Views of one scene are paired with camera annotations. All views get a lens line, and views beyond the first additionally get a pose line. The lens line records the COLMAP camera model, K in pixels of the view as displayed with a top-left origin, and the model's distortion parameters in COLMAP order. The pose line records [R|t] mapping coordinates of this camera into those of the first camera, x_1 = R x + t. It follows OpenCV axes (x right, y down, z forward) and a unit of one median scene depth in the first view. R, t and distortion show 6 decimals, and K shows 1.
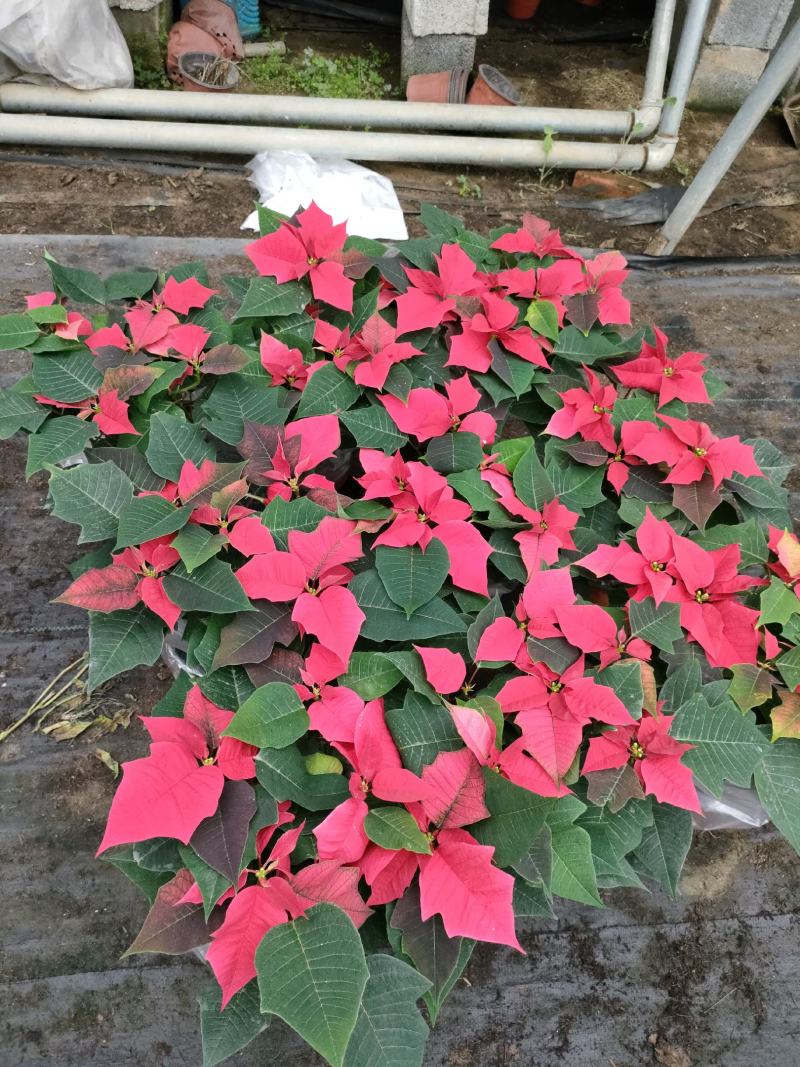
lens RADIAL K [[839.3, 0, 400.0], [0, 839.3, 533.5], [0, 0, 1]] dist [0.066294, -0.087534]
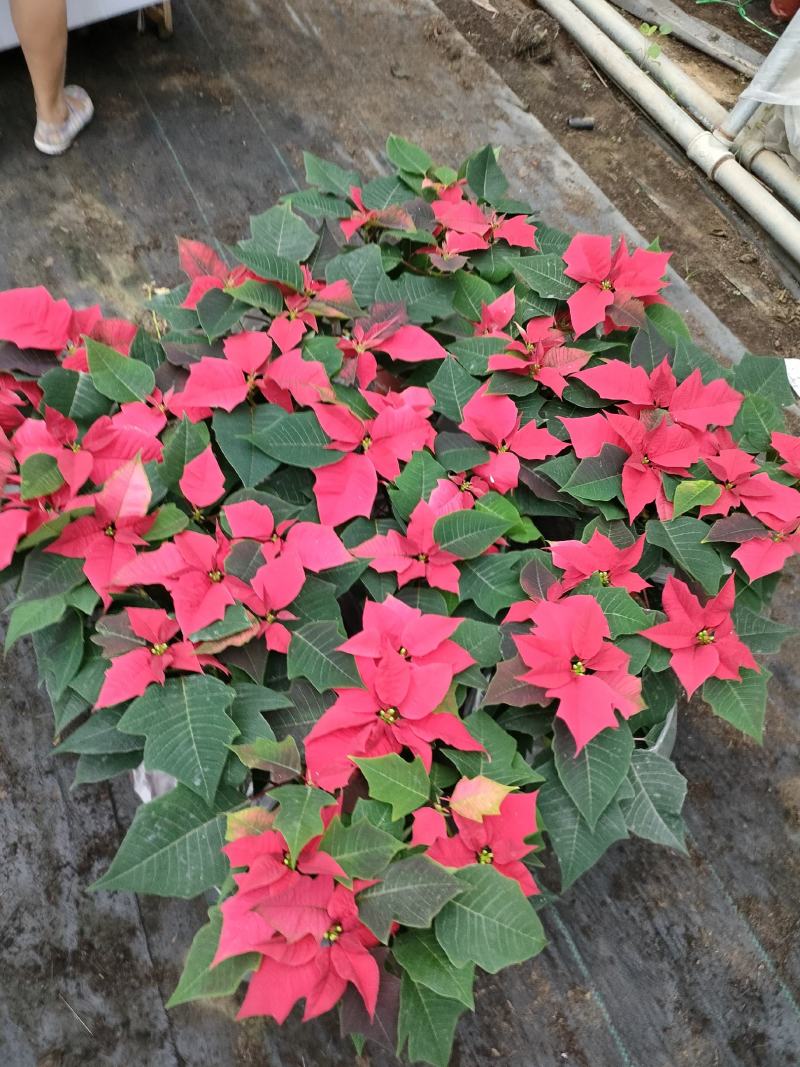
lens RADIAL K [[839.3, 0, 400.0], [0, 839.3, 533.5], [0, 0, 1]] dist [0.066294, -0.087534]
pose [[0.327834, 0.732448, -0.596696, 0.648113], [-0.821771, 0.532673, 0.202365, -0.177047], [0.466065, 0.424005, 0.776532, 0.254138]]
